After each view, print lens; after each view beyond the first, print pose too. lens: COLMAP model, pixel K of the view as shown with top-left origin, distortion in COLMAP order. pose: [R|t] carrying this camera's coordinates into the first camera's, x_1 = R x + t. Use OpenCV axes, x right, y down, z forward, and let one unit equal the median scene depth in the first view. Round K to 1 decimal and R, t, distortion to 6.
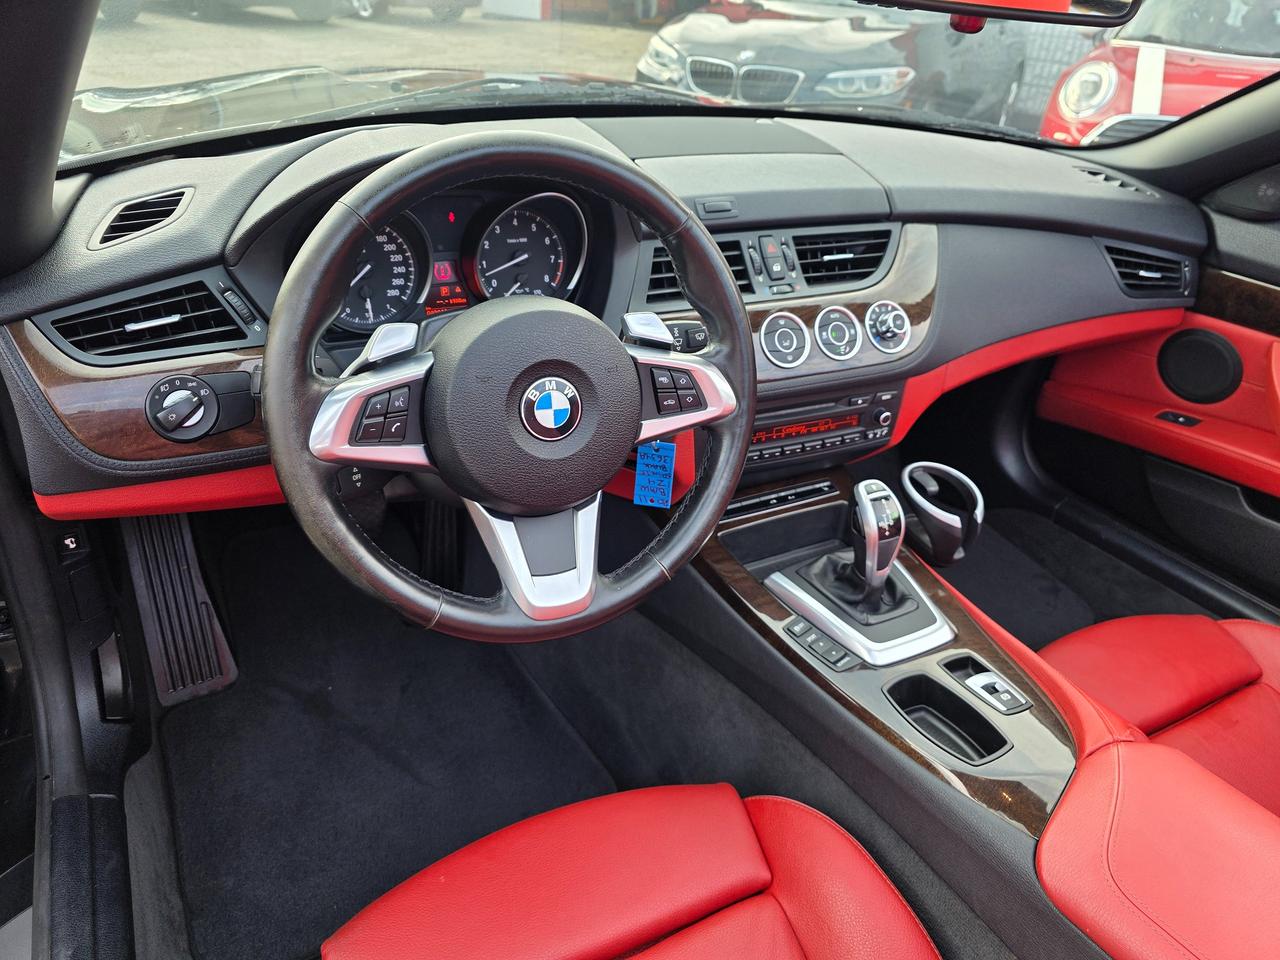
lens RADIAL K [[877.5, 0, 651.4], [0, 877.5, 466.8], [0, 0, 1]] dist [0.098853, -0.099872]
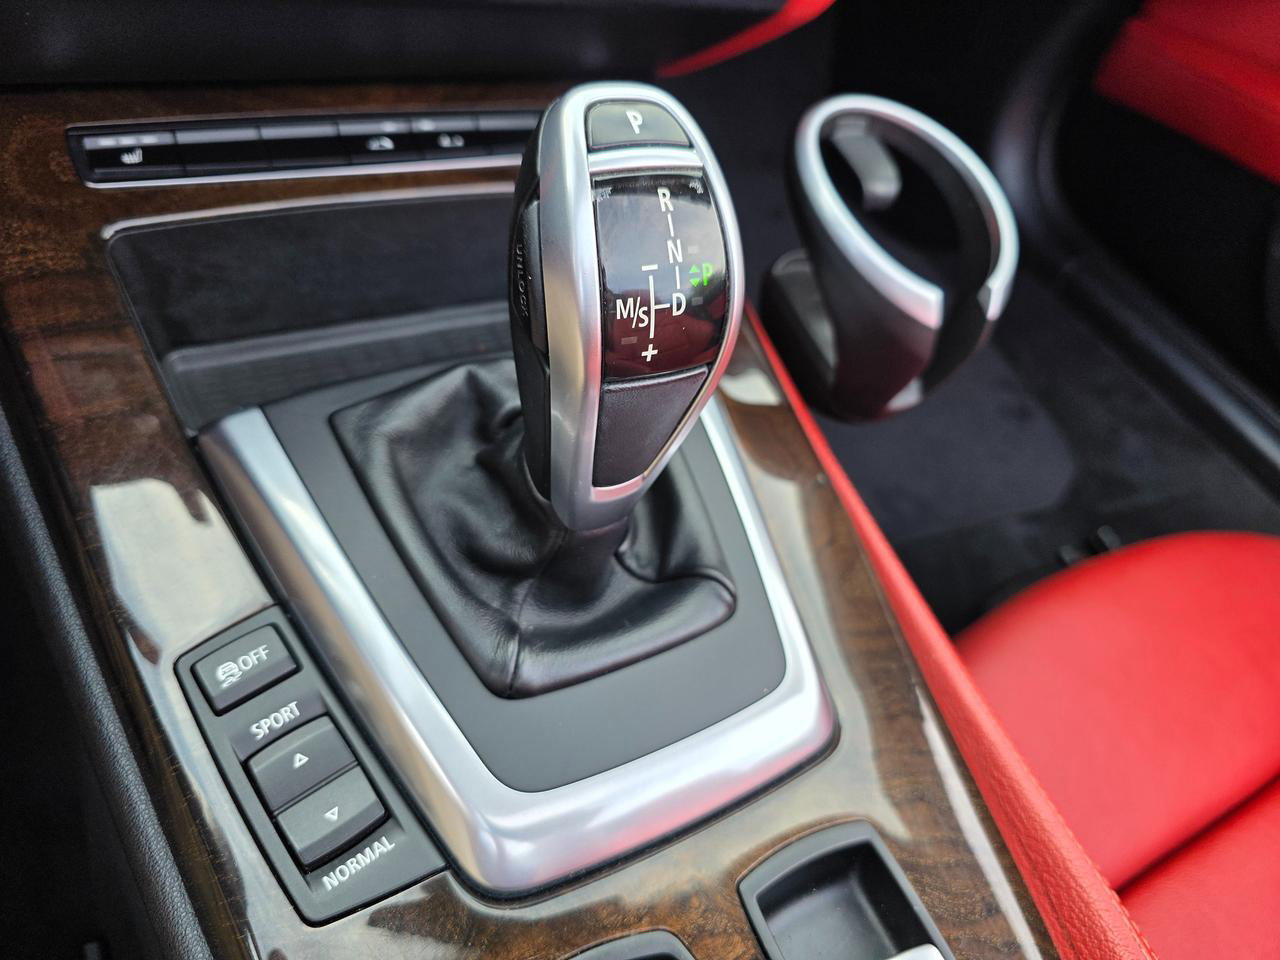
lens RADIAL K [[903.3, 0, 640.0], [0, 903.3, 480.0], [0, 0, 1]] dist [-0.005999, -0.006808]
pose [[0.983570, 0.129331, 0.125952, 0.220163], [-0.165958, 0.922357, 0.348878, 0.024953], [-0.071052, -0.364049, 0.928666, 0.716823]]
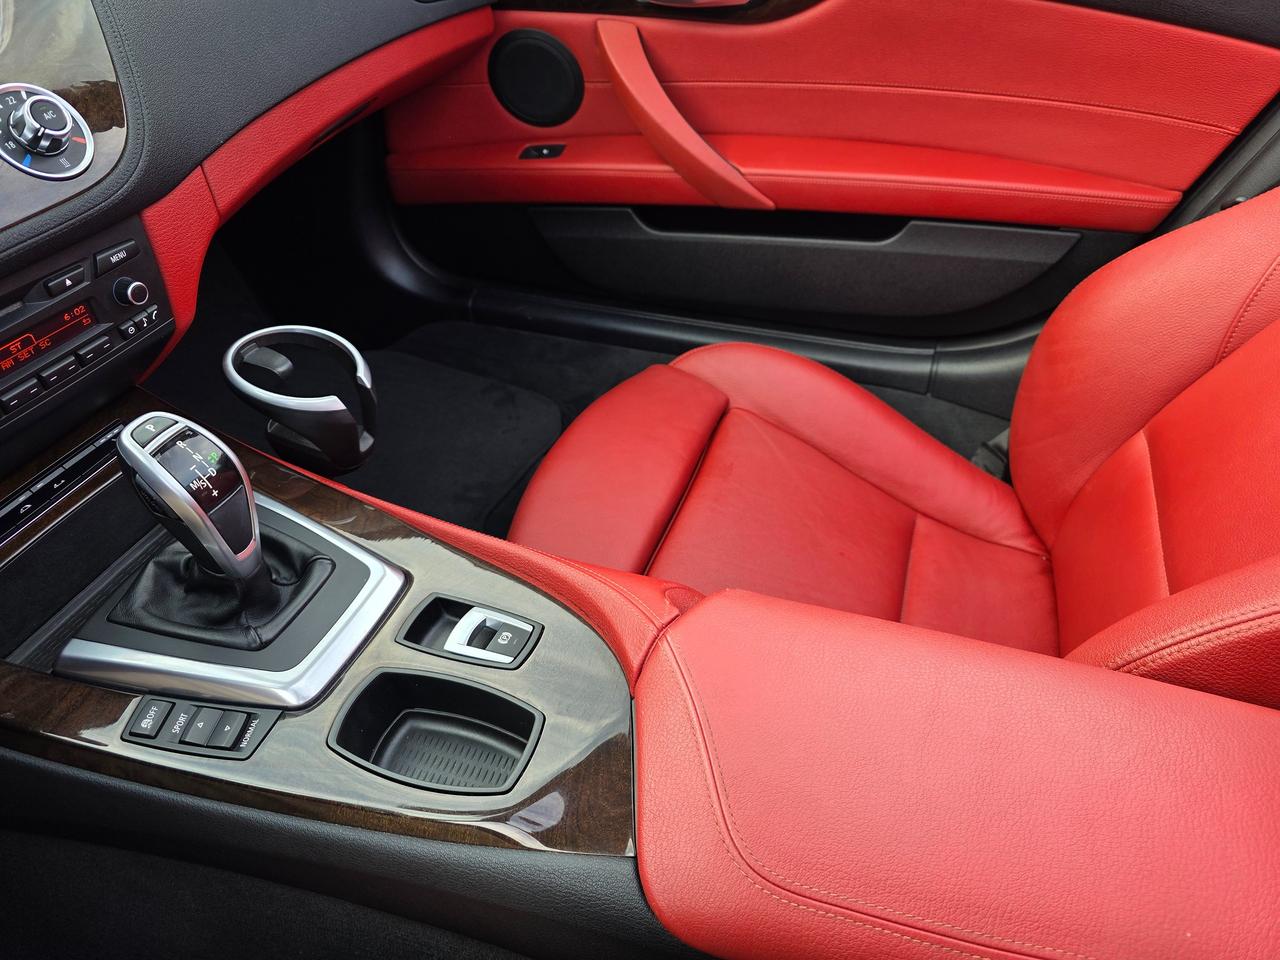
lens RADIAL K [[878.6, 0, 660.2], [0, 878.6, 478.1], [0, 0, 1]] dist [0.018811, -0.029449]
pose [[0.742905, -0.476199, 0.470453, 0.199611], [0.365673, 0.877373, 0.310646, -0.003077], [-0.560692, -0.058748, 0.825938, 0.349106]]
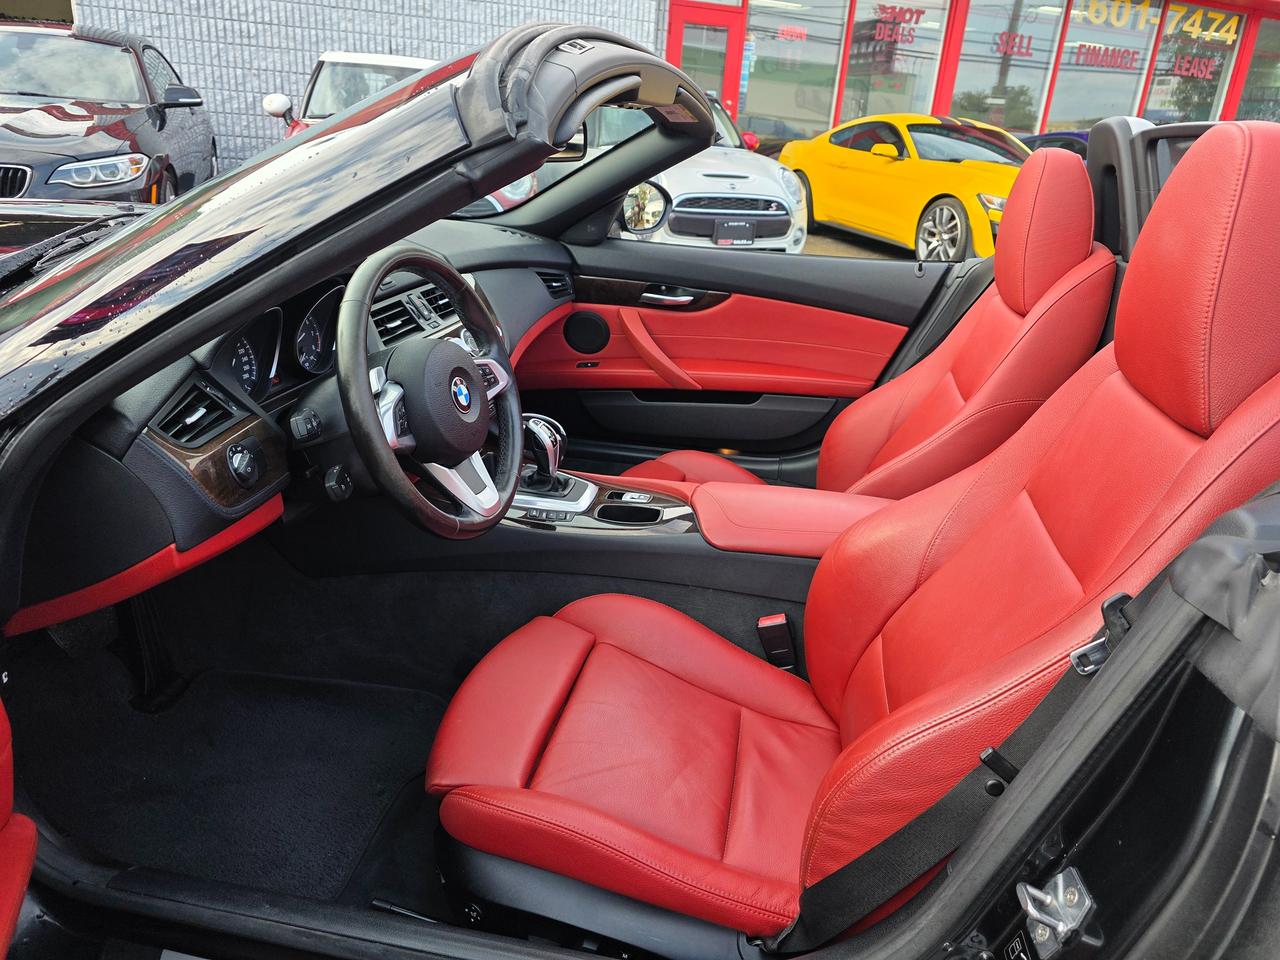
lens RADIAL K [[899.4, 0, 637.4], [0, 899.4, 476.7], [0, 0, 1]] dist [0.047397, -0.057947]
pose [[0.659464, -0.313946, 0.683041, -0.774529], [0.350374, 0.932255, 0.090213, 0.030806], [-0.665091, 0.179827, 0.724787, -0.340763]]
